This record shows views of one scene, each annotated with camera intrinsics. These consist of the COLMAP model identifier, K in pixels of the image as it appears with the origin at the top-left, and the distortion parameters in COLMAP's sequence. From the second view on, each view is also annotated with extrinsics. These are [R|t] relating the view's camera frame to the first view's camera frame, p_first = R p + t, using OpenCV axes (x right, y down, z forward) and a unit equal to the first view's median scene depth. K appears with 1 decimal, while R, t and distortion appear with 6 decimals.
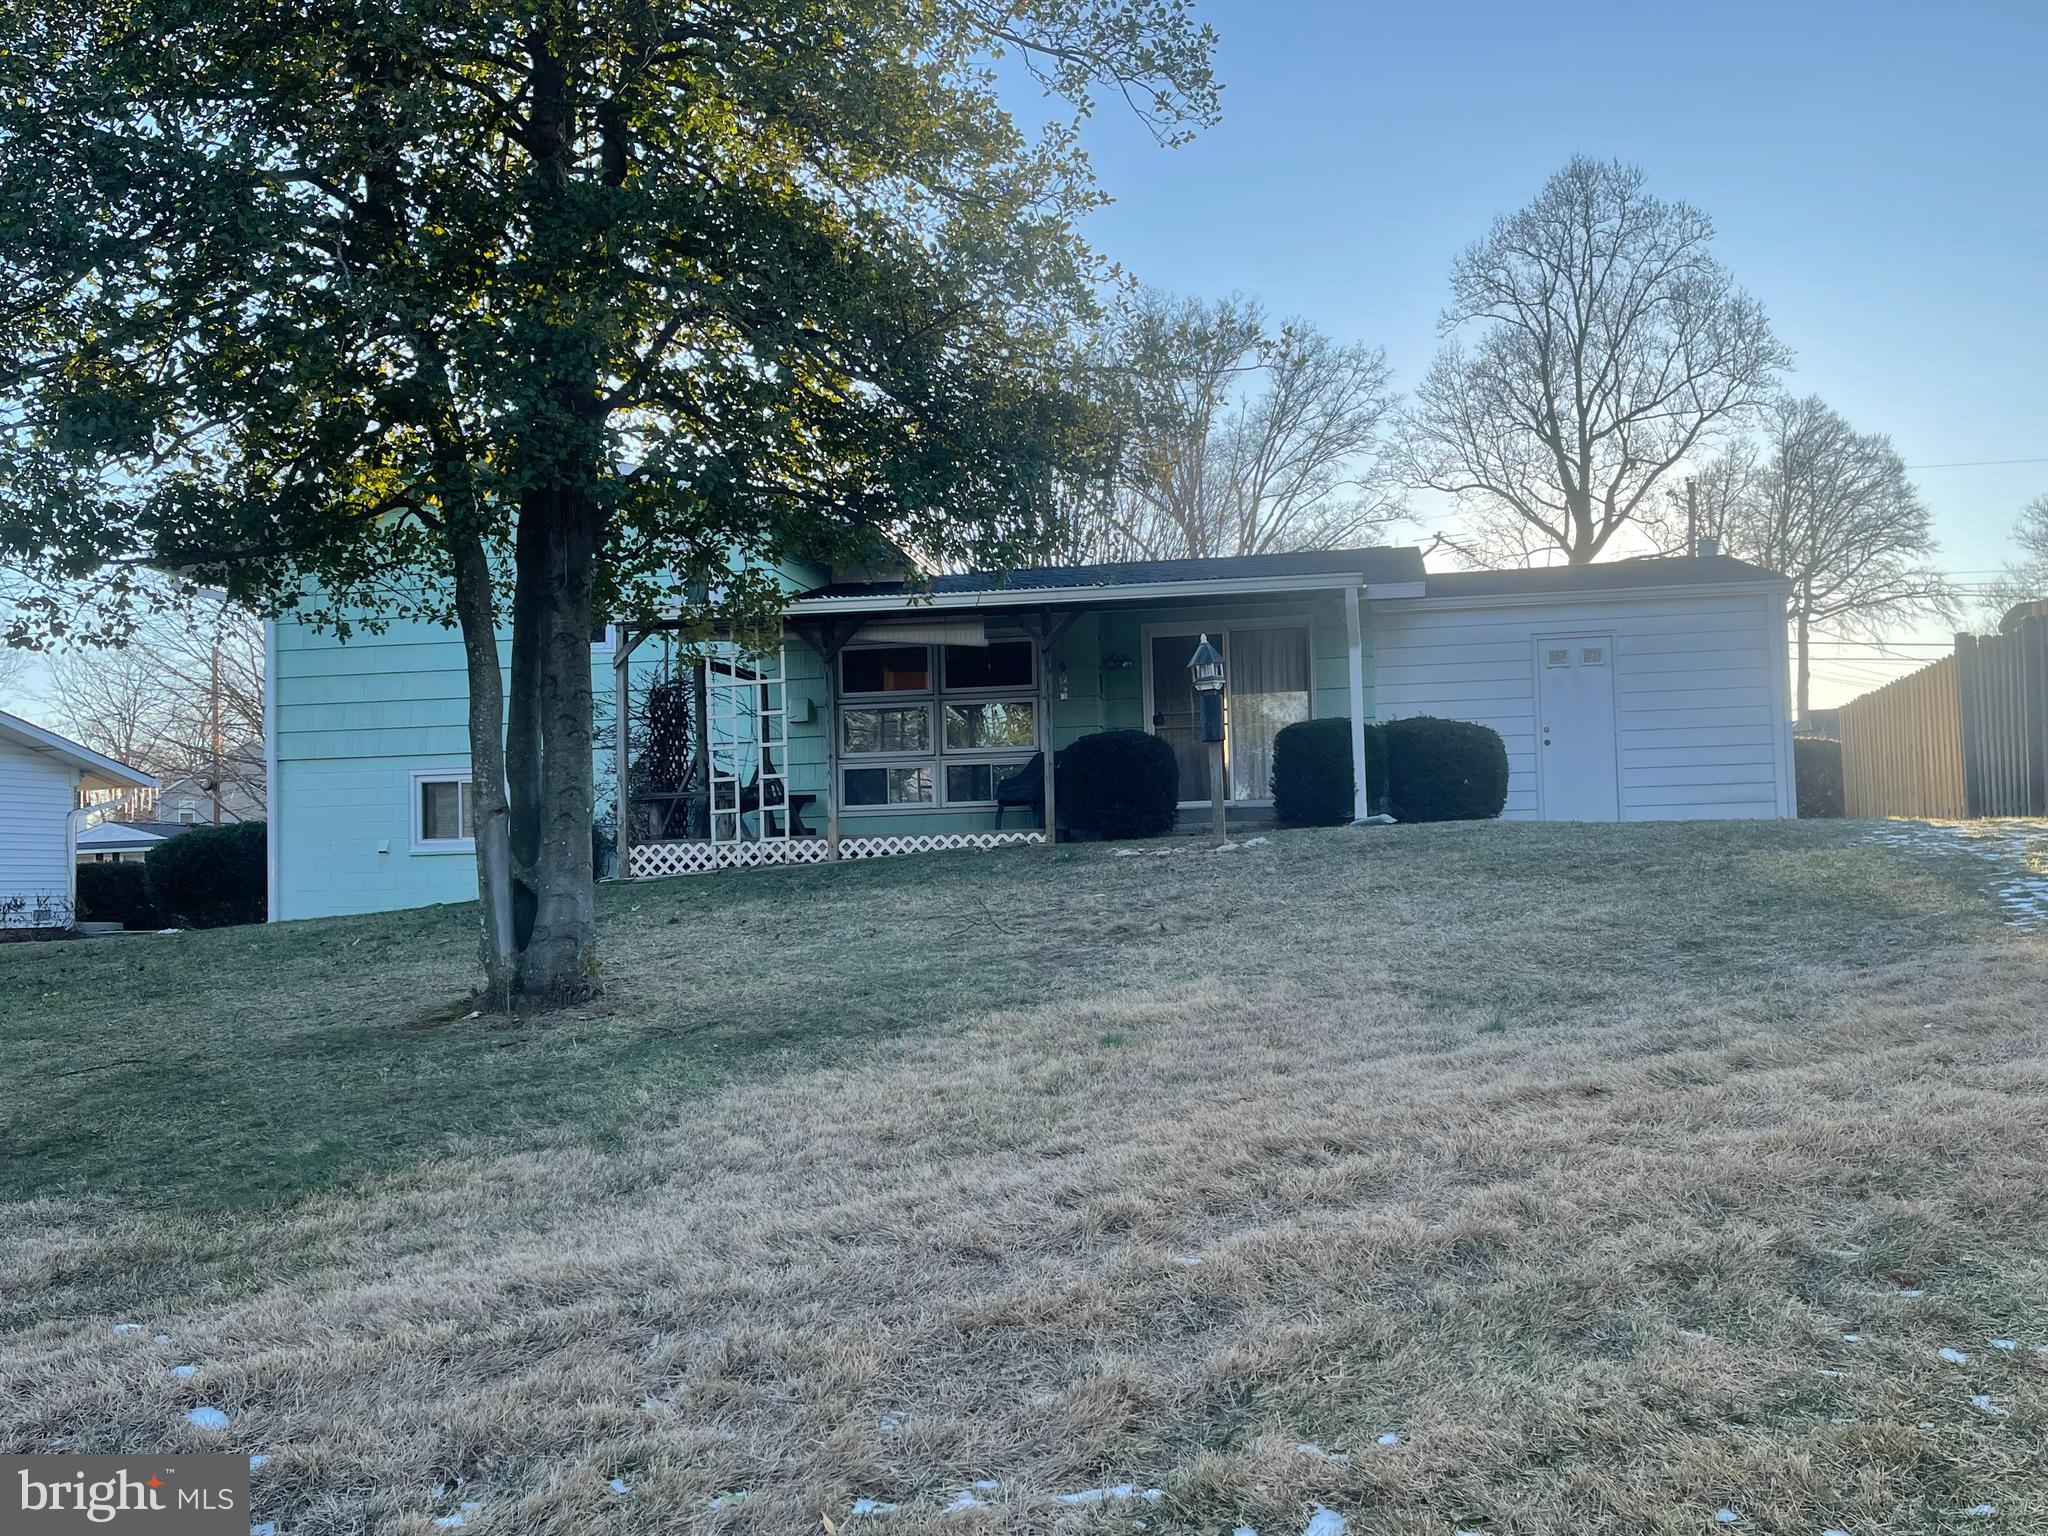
lens RADIAL K [[1821.4, 0, 1019.2], [0, 1821.4, 773.8], [0, 0, 1]] dist [0.017538, 0.002086]
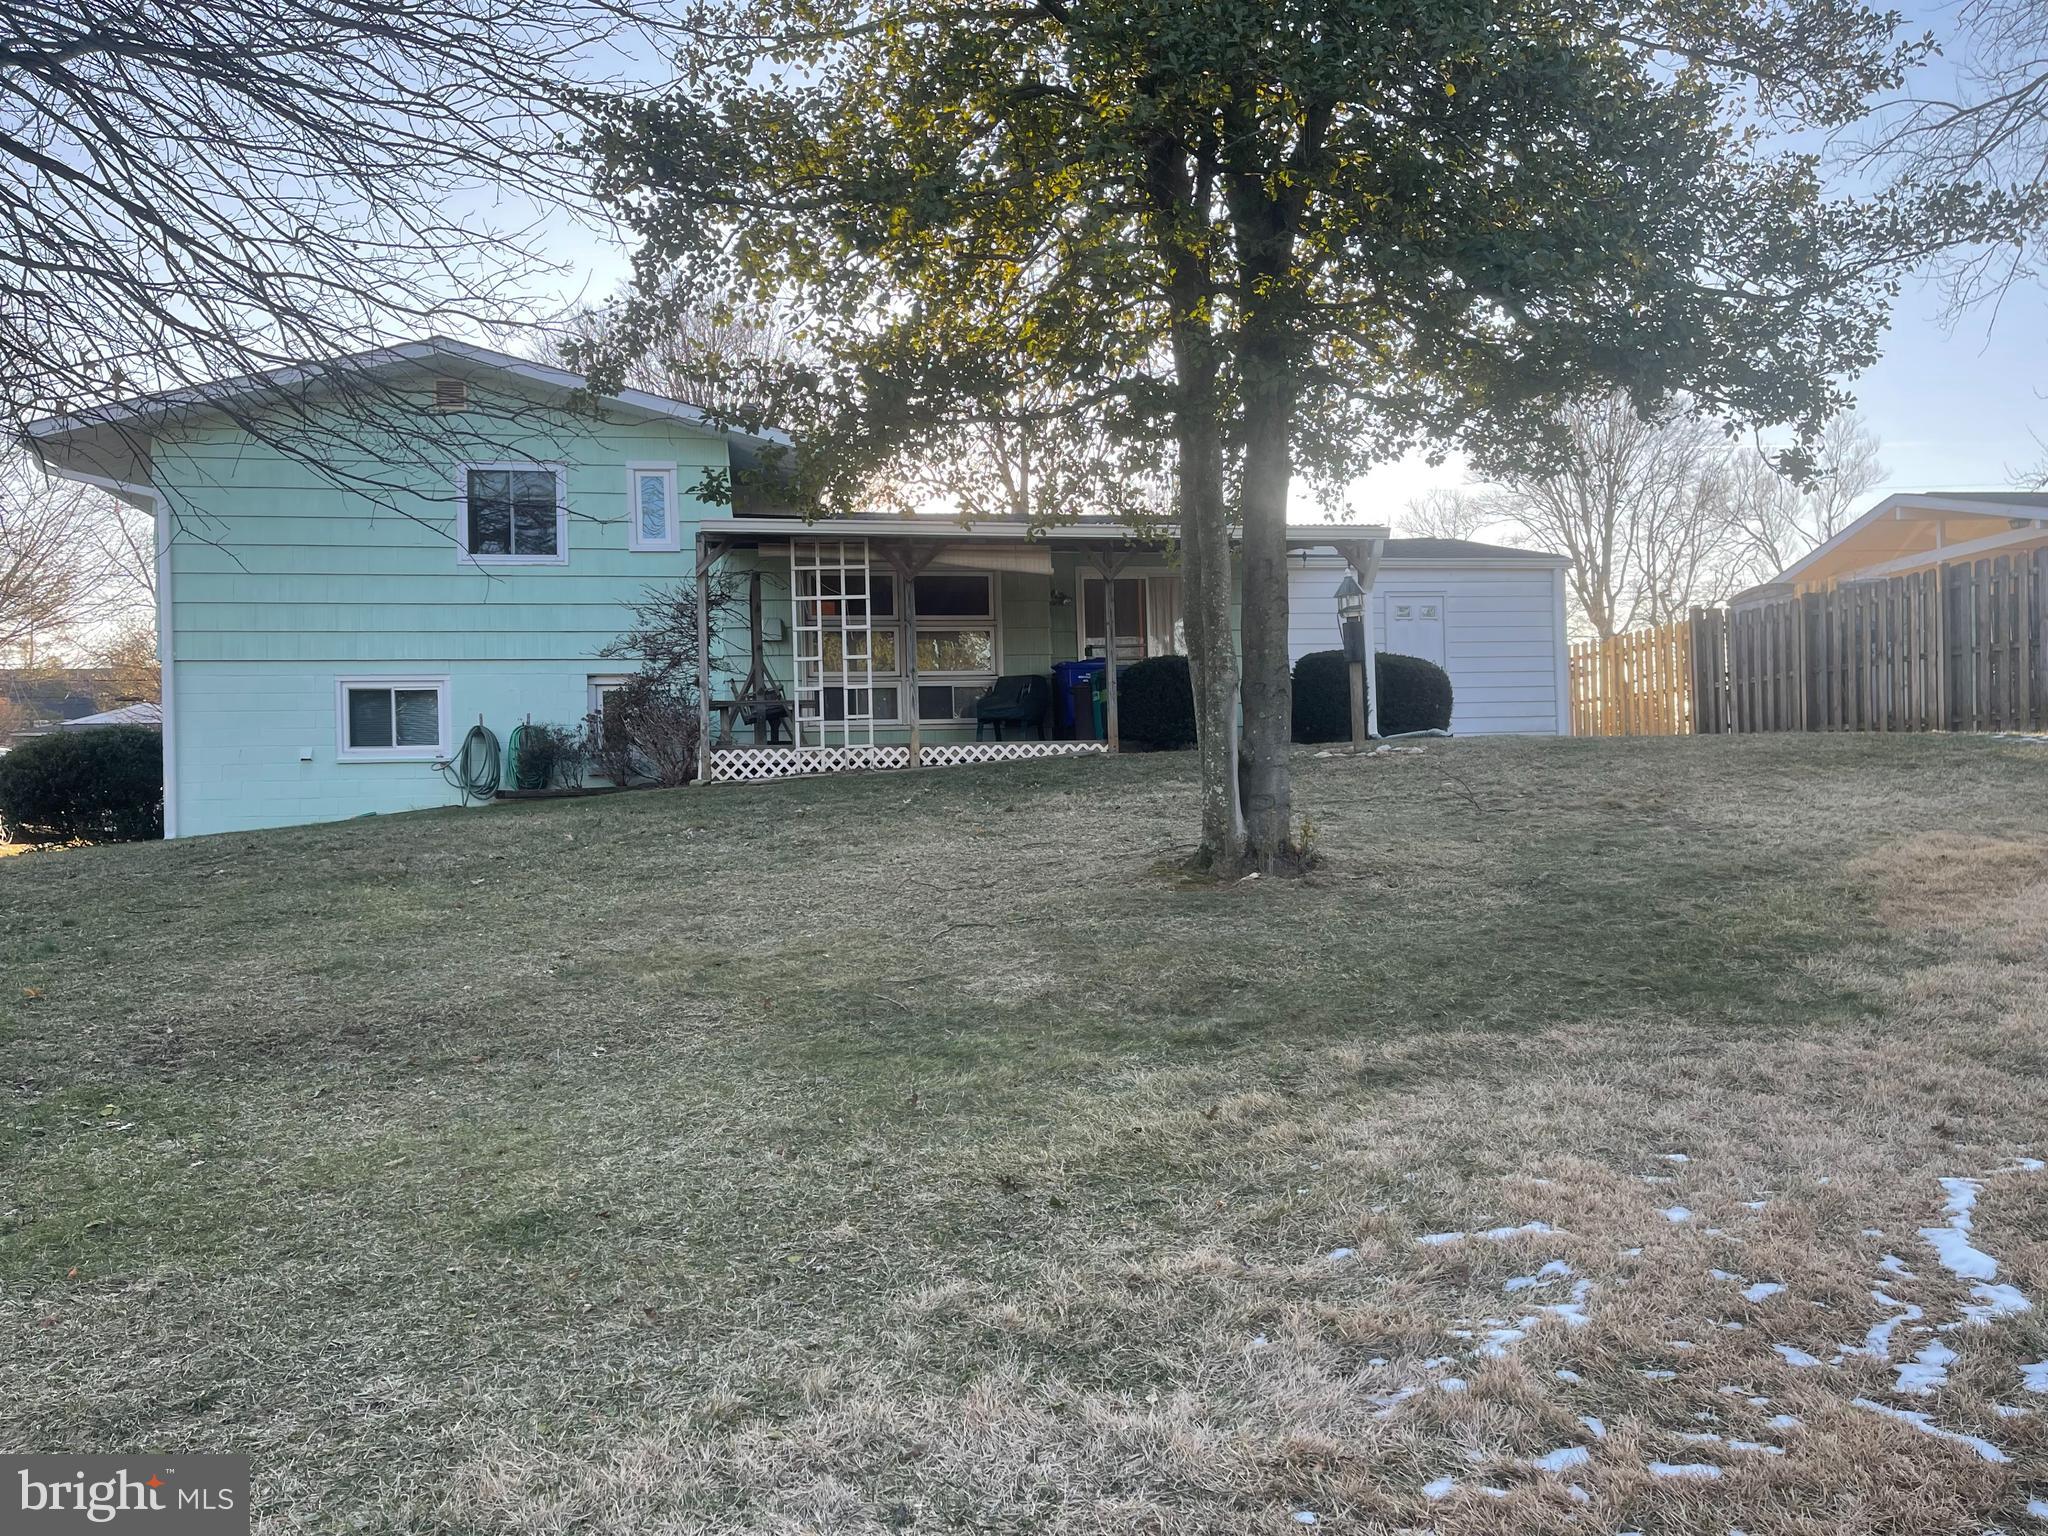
lens RADIAL K [[1602.6, 0, 1024.0], [0, 1602.6, 768.0], [0, 0, 1]] dist [0.040375, -0.001971]
pose [[0.939231, 0.012653, 0.343053, -0.617651], [-0.021830, 0.999499, 0.022903, 0.042471], [-0.342591, -0.029000, 0.939037, 0.145399]]
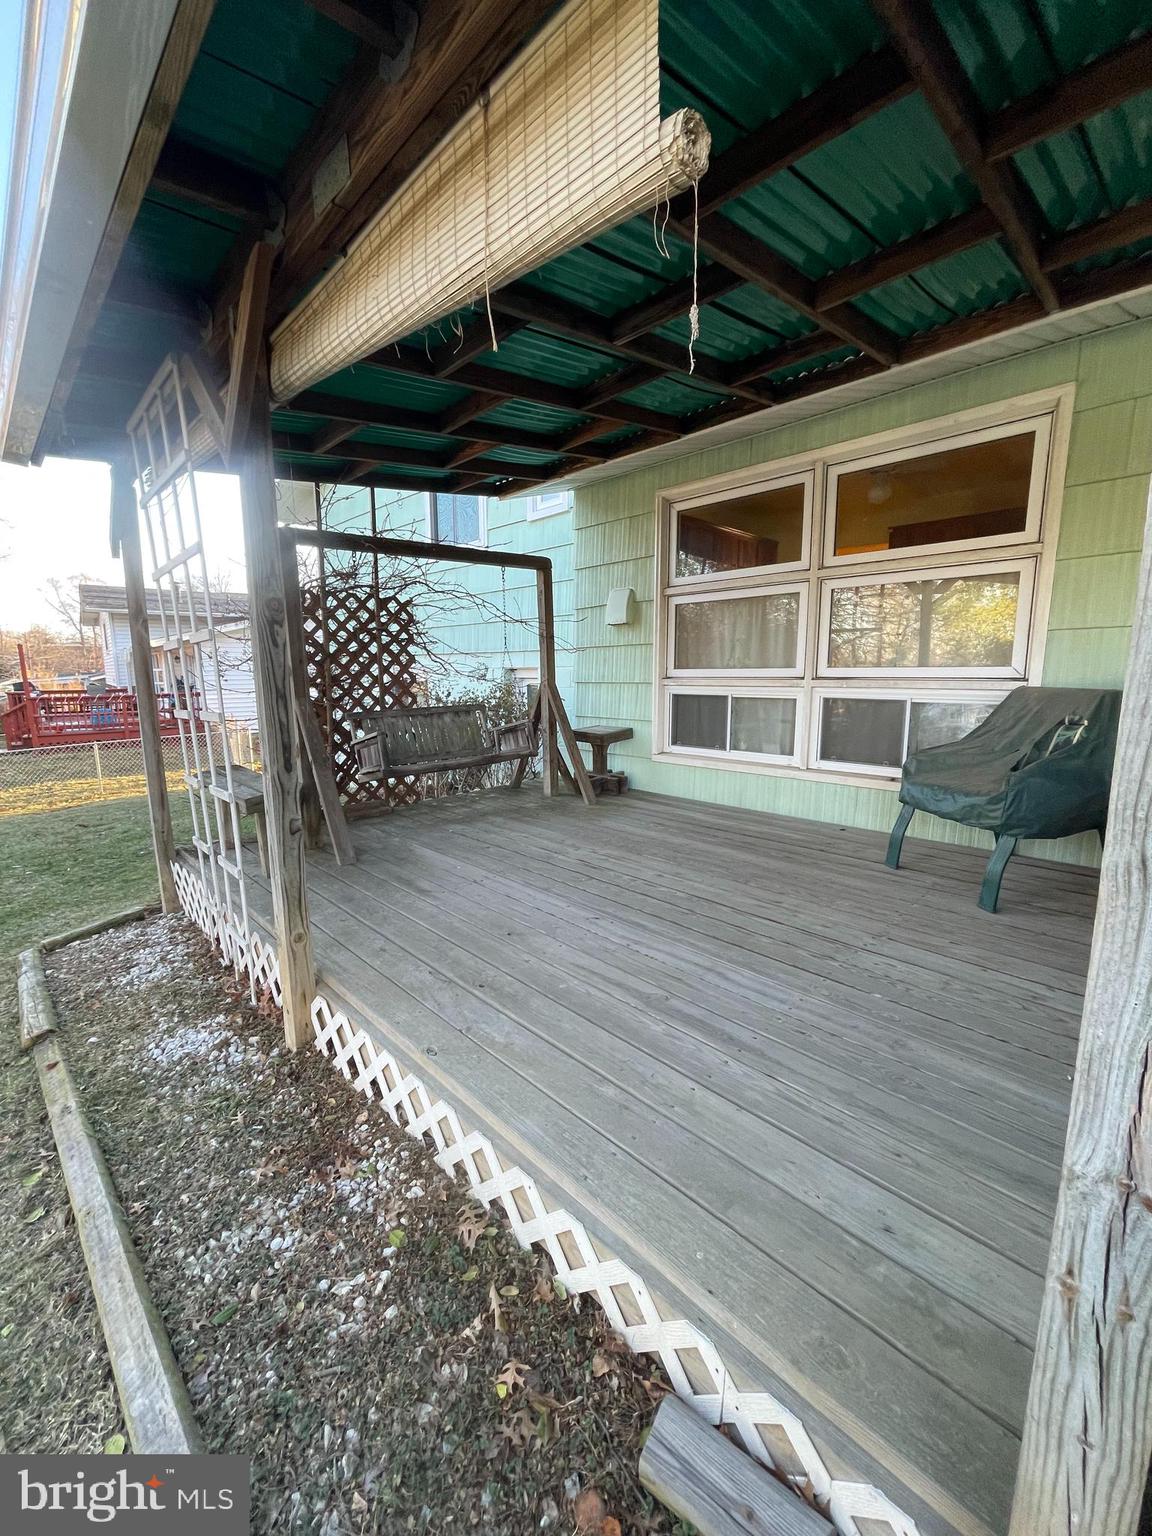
lens RADIAL K [[607.5, 0, 575.0], [0, 607.5, 759.9], [0, 0, 1]] dist [-0.002240, -0.000087]
pose [[0.813477, 0.104930, -0.572053, 0.016551], [0.025321, 0.976268, 0.215081, -0.056715], [0.581045, -0.189448, 0.791515, 1.588720]]
